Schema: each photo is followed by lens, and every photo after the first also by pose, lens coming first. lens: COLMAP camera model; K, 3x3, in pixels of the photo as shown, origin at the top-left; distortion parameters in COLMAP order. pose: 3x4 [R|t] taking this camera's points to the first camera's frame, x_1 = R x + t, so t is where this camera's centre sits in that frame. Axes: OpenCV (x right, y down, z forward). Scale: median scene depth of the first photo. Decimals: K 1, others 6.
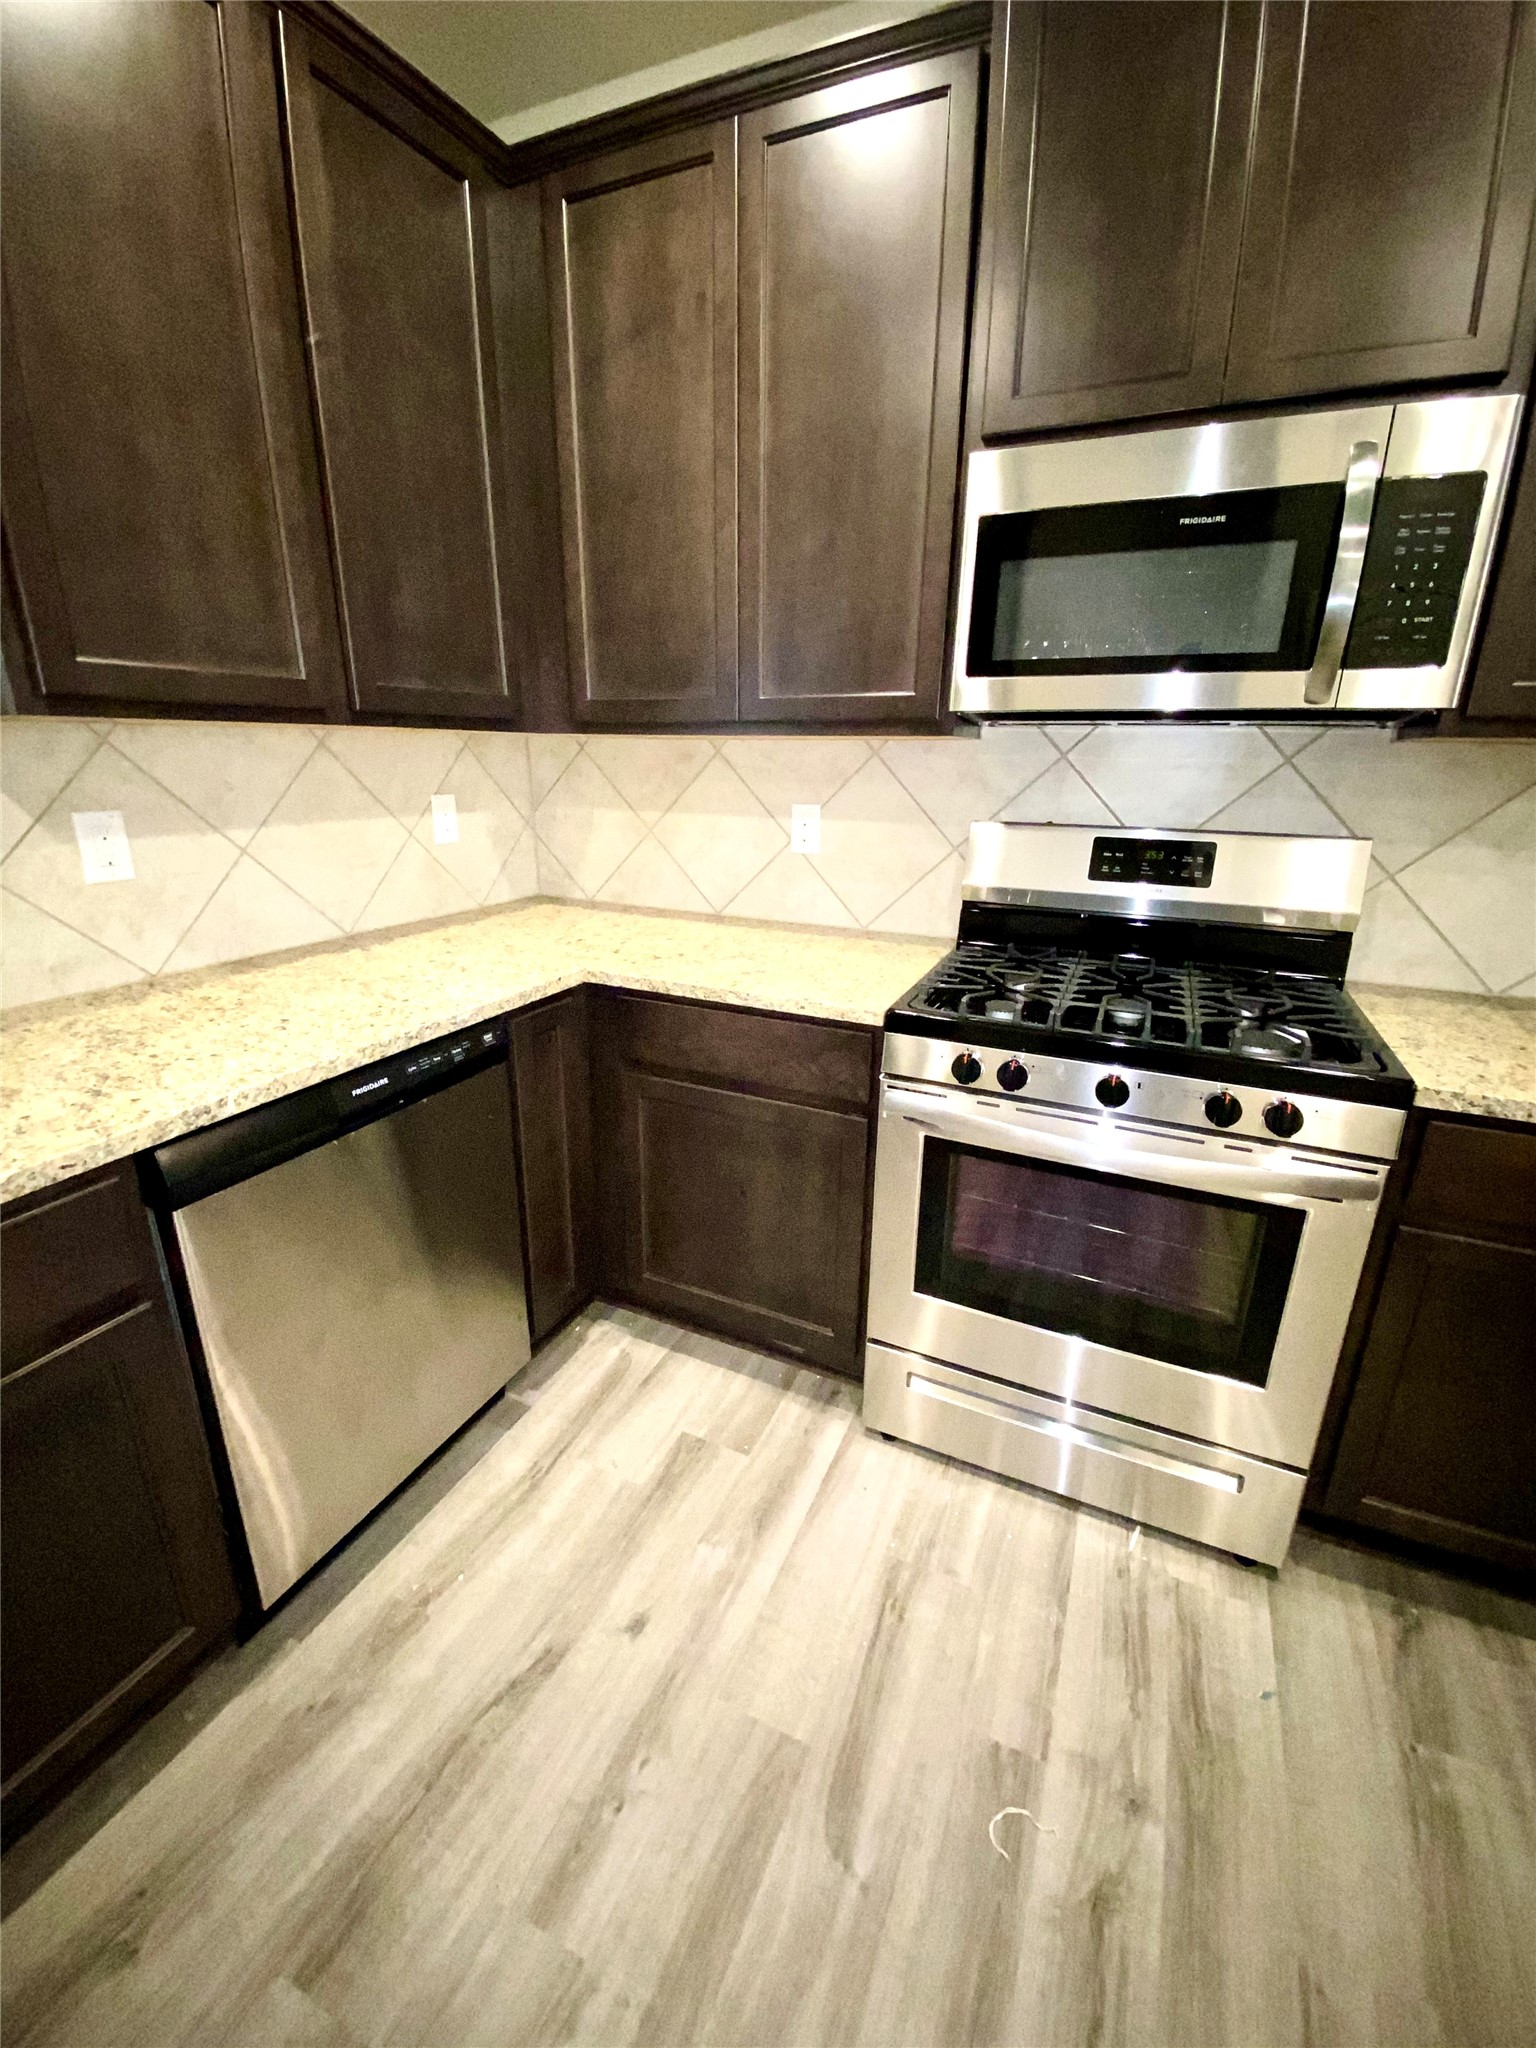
lens RADIAL K [[823.2, 0, 768.0], [0, 823.2, 1024.0], [0, 0, 1]] dist [0.009921, -0.015553]
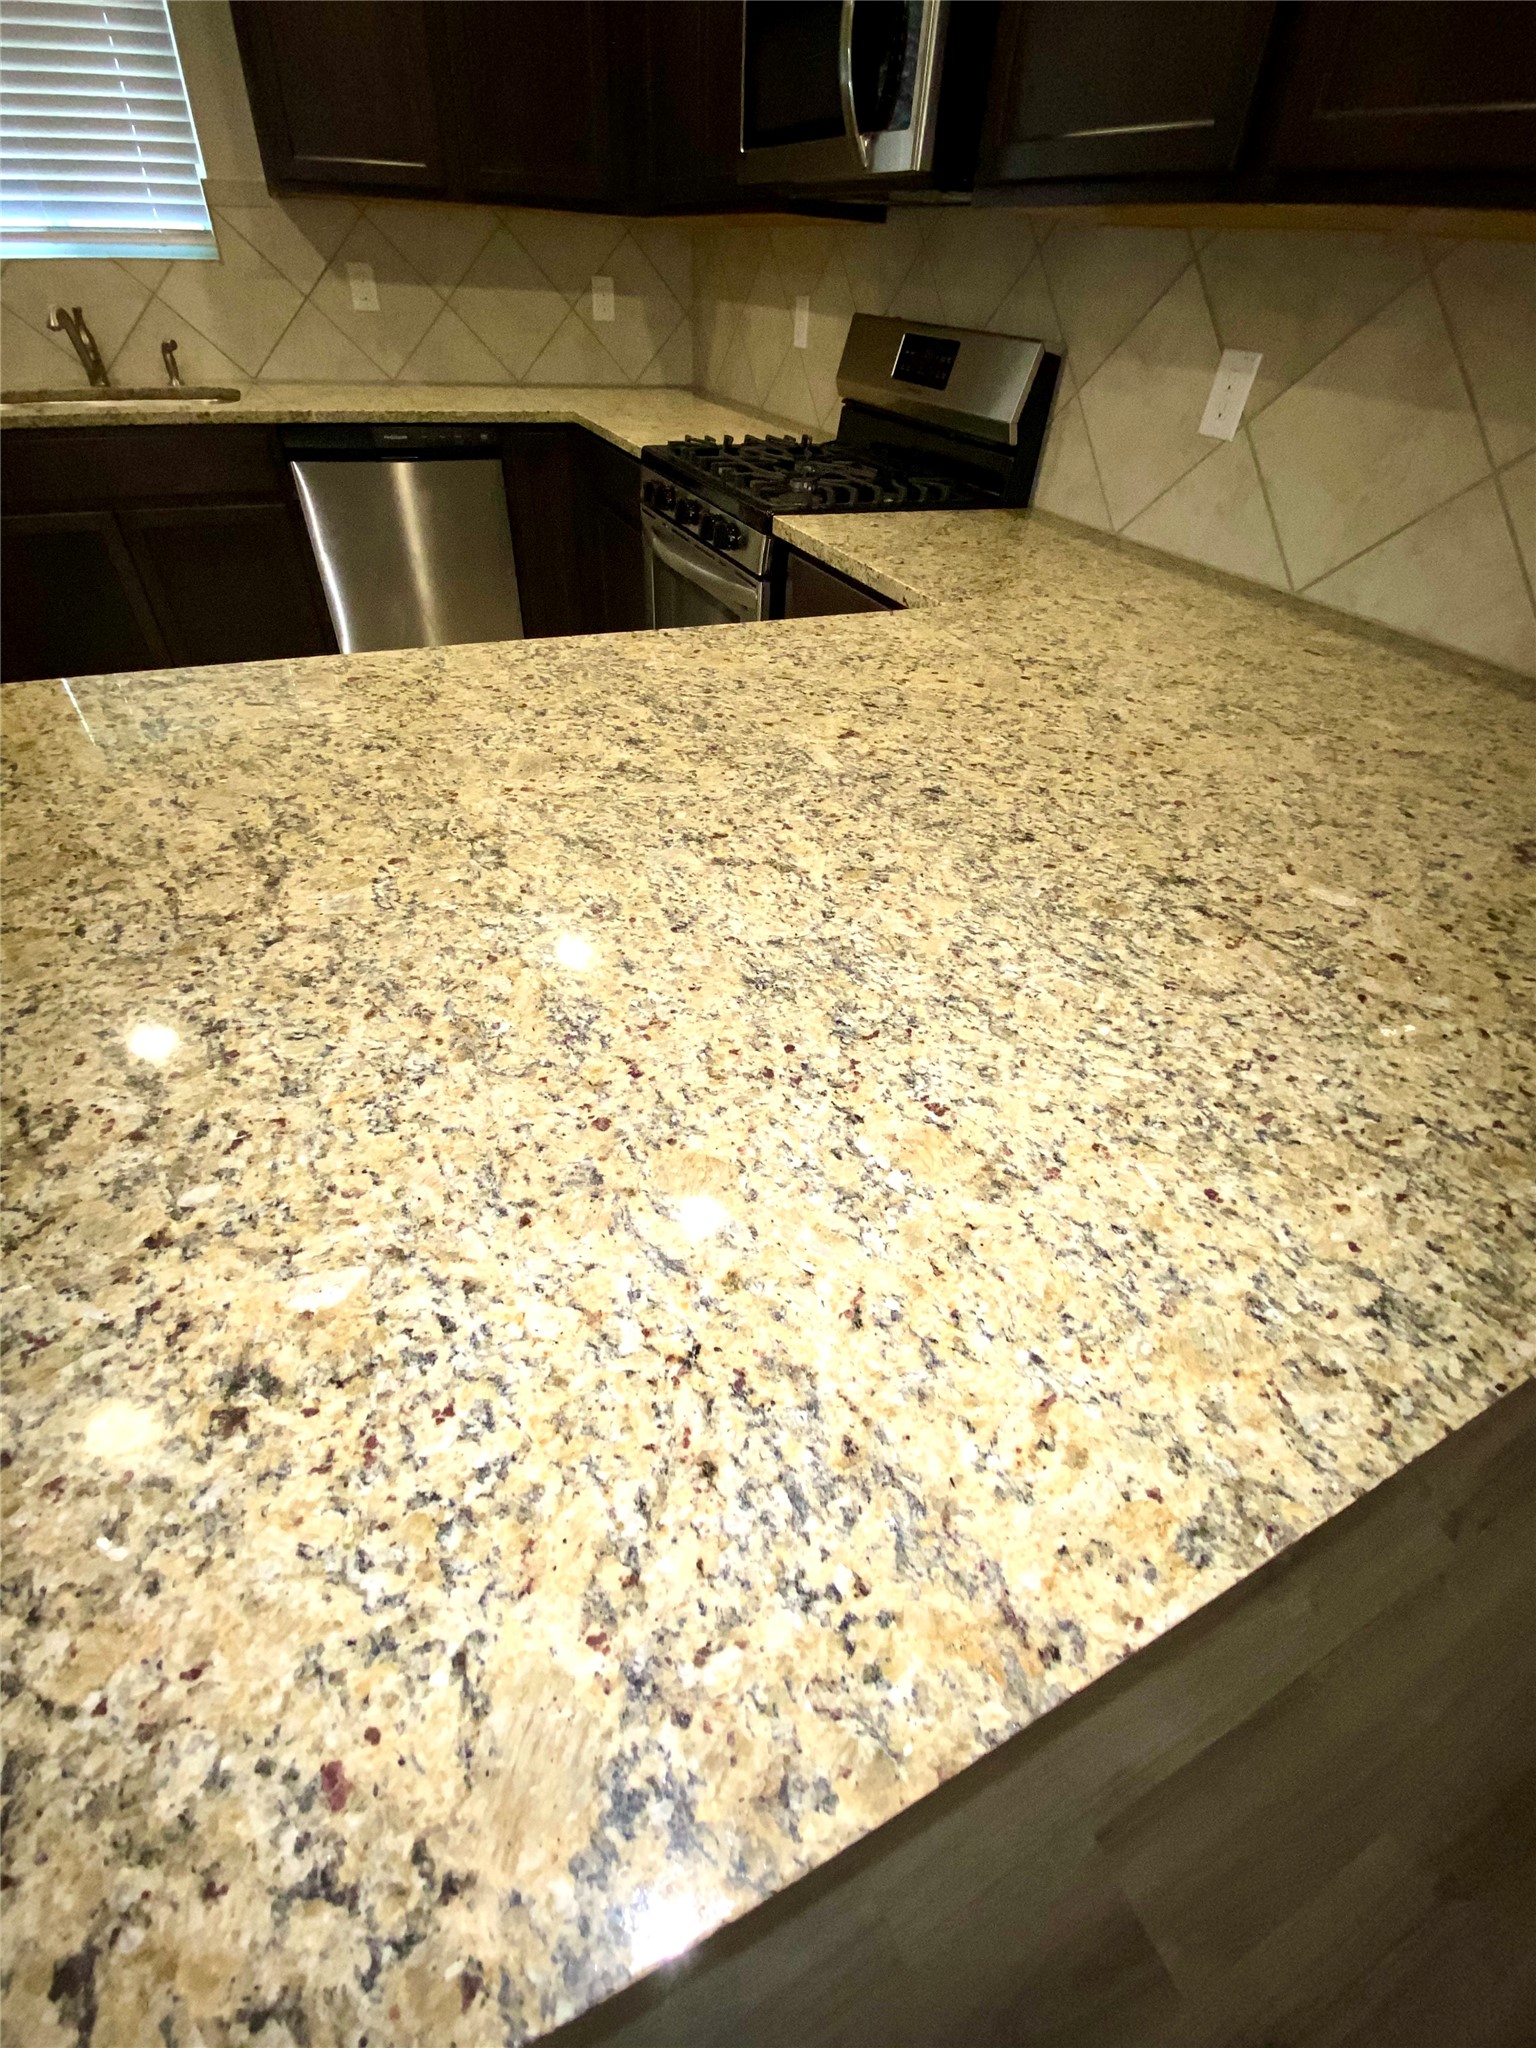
lens RADIAL K [[840.6, 0, 766.5], [0, 840.6, 983.6], [0, 0, 1]] dist [0.011730, -0.017276]
pose [[0.749831, 0.448728, -0.486206, 1.593602], [-0.251217, 0.872922, 0.418207, 0.143909], [0.612081, -0.191441, 0.767272, -0.187581]]
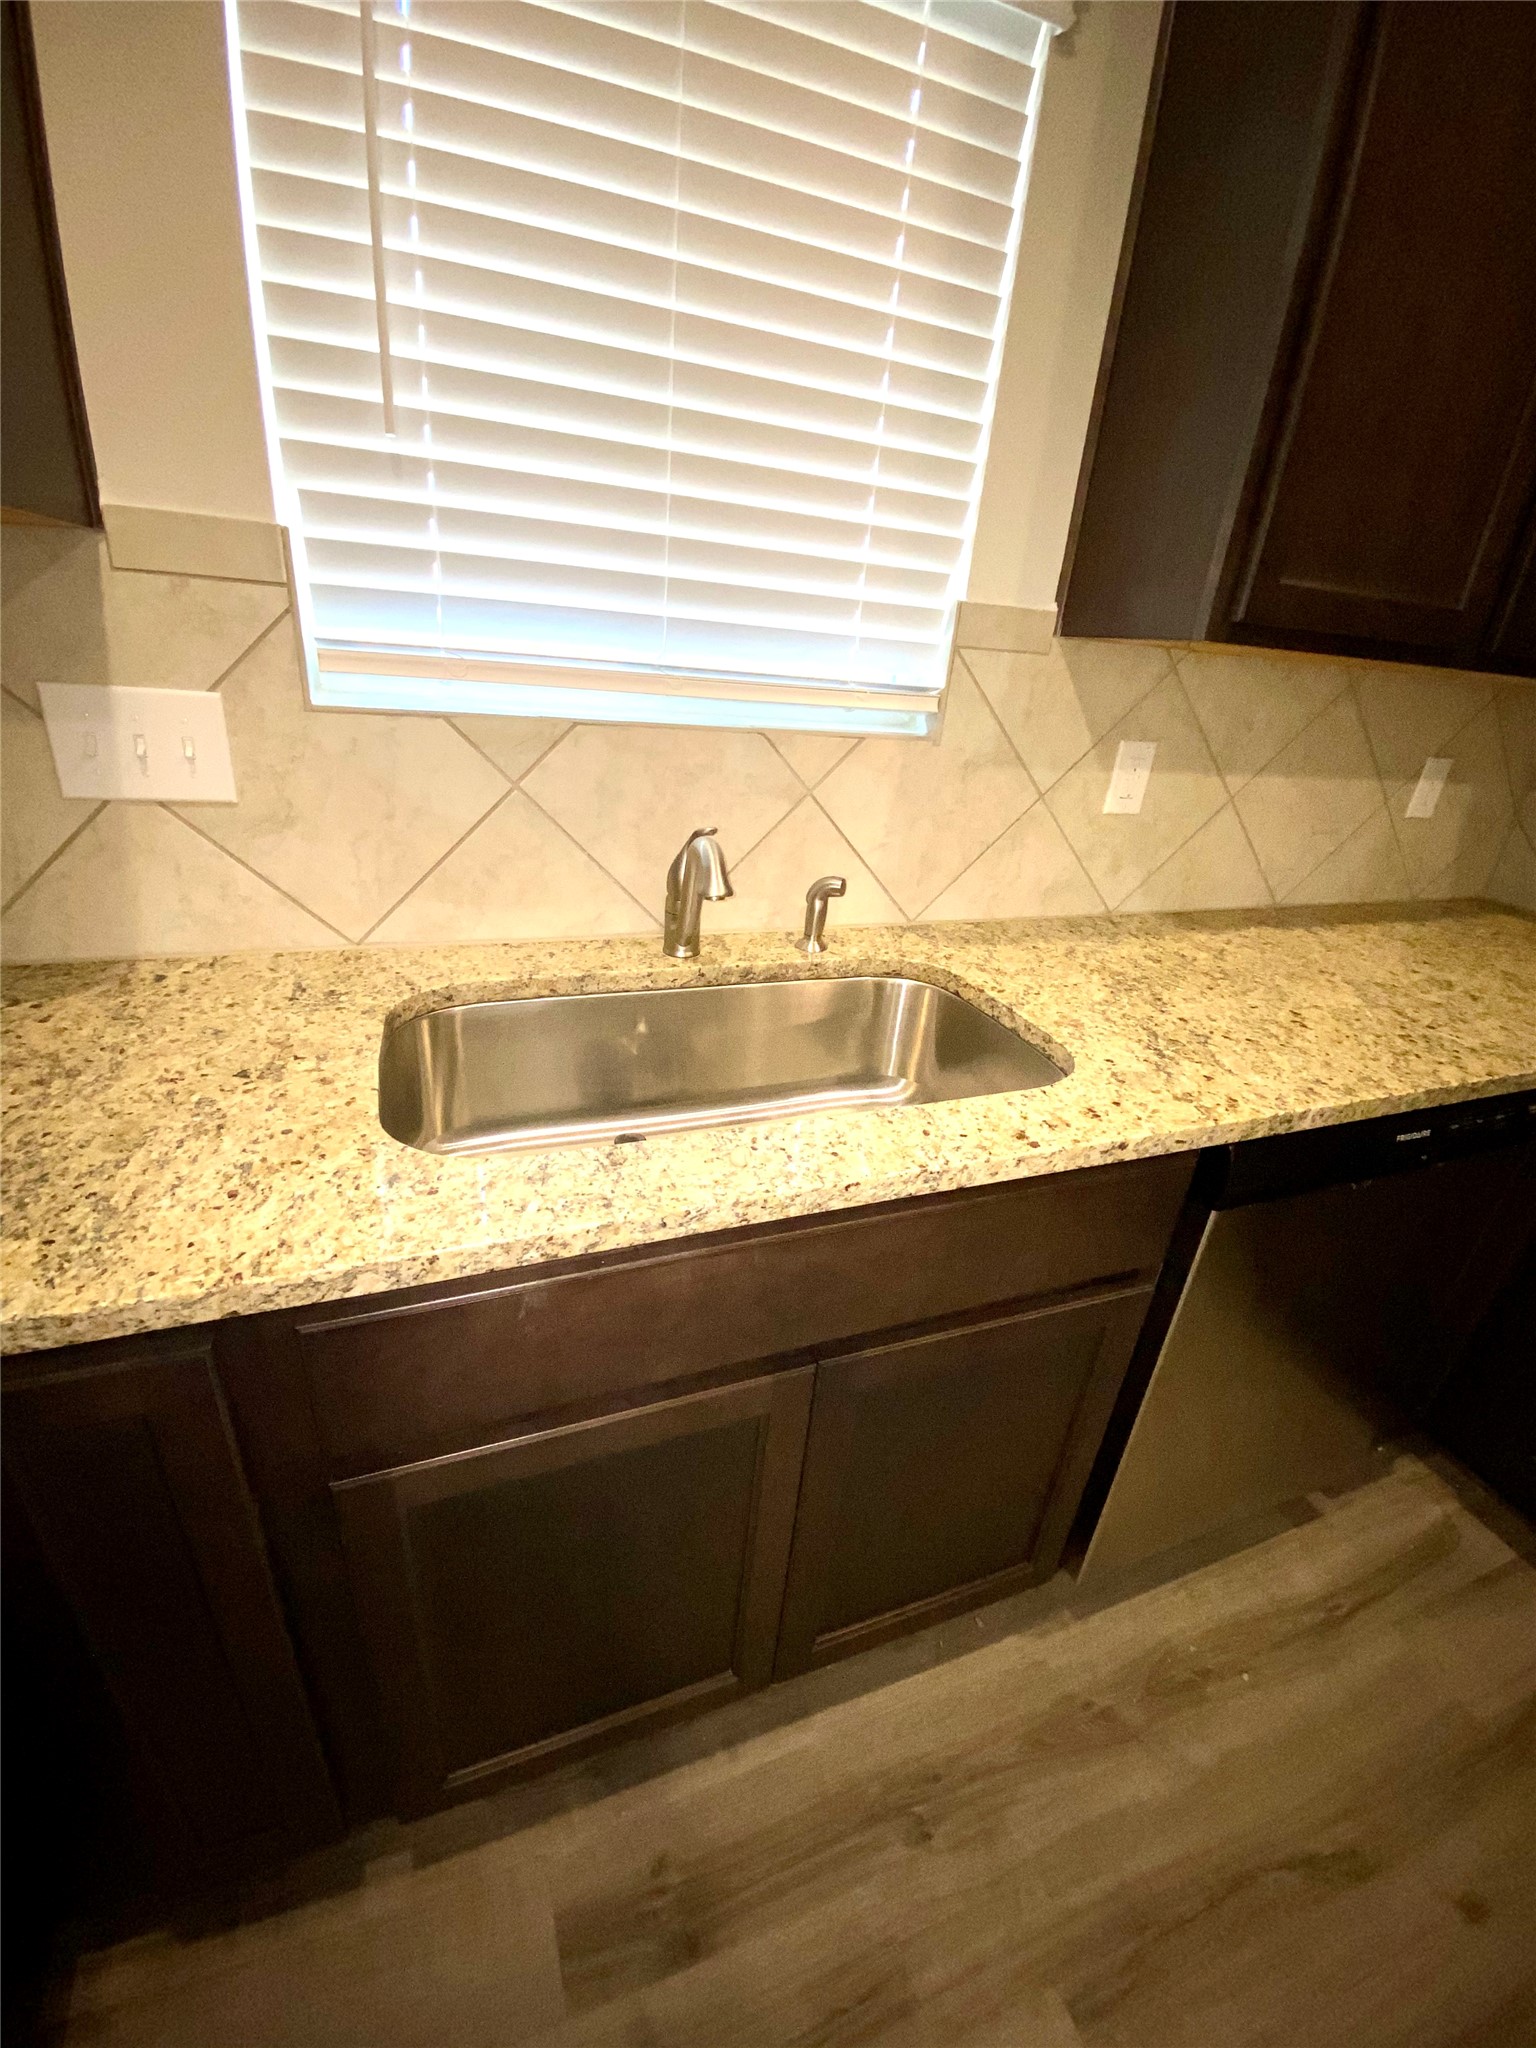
lens RADIAL K [[823.2, 0, 768.0], [0, 823.2, 1024.0], [0, 0, 1]] dist [0.009921, -0.015553]
pose [[0.710487, 0.333352, -0.619746, -0.440373], [-0.283644, 0.941632, 0.181316, 0.006192], [0.644015, 0.046965, 0.763570, -0.021523]]
